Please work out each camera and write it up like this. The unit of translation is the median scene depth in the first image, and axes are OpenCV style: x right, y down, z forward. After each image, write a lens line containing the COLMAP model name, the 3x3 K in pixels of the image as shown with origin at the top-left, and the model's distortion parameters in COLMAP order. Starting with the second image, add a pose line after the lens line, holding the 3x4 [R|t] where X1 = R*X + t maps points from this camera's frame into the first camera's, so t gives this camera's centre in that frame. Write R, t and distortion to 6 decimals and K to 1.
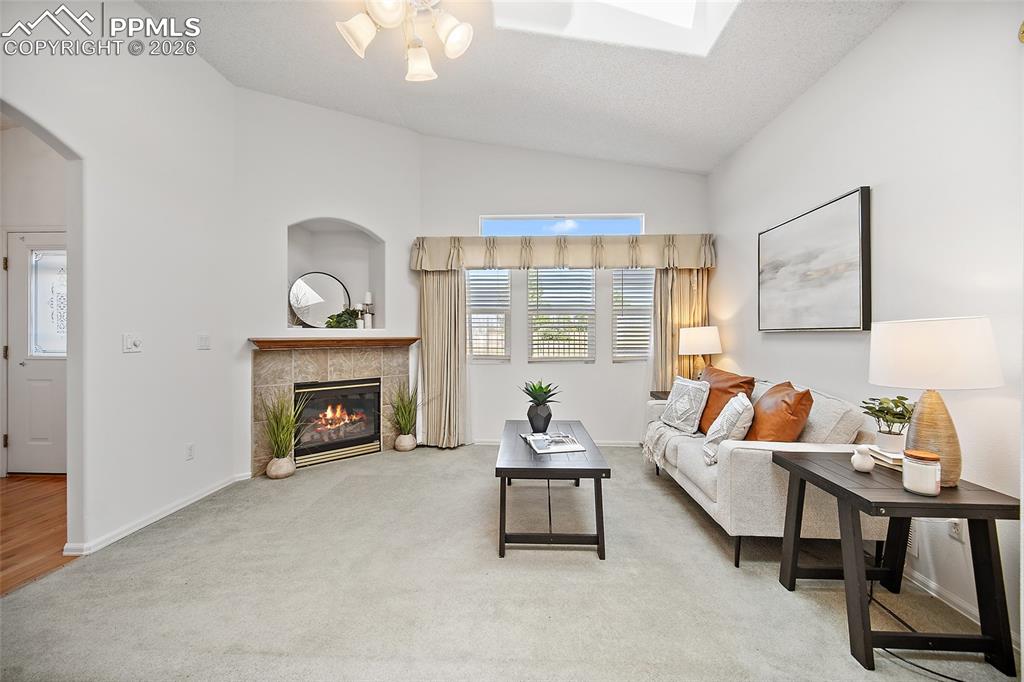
lens RADIAL K [[400.2, 0, 513.9], [0, 400.2, 331.8], [0, 0, 1]] dist [0.000092, 0.000012]
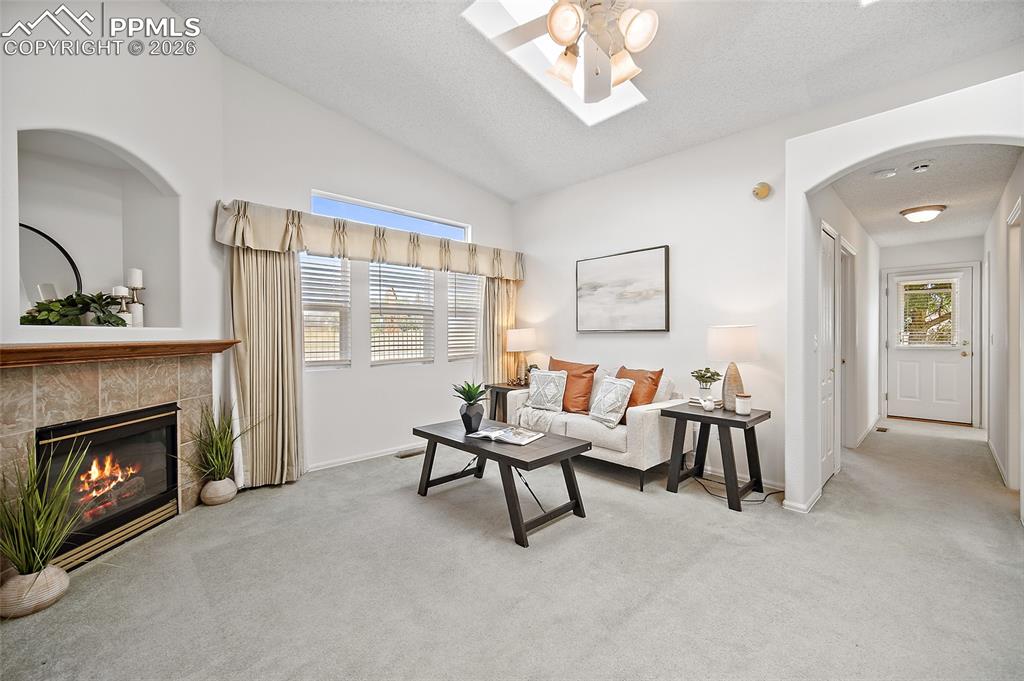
lens RADIAL K [[404.6, 0, 510.3], [0, 404.6, 334.6], [0, 0, 1]] dist [-0.008665, -0.000005]
pose [[0.702725, -0.003648, 0.711452, -0.418024], [-0.000364, 0.999985, 0.005487, 0.000048], [-0.711462, -0.004115, 0.702713, 0.149312]]
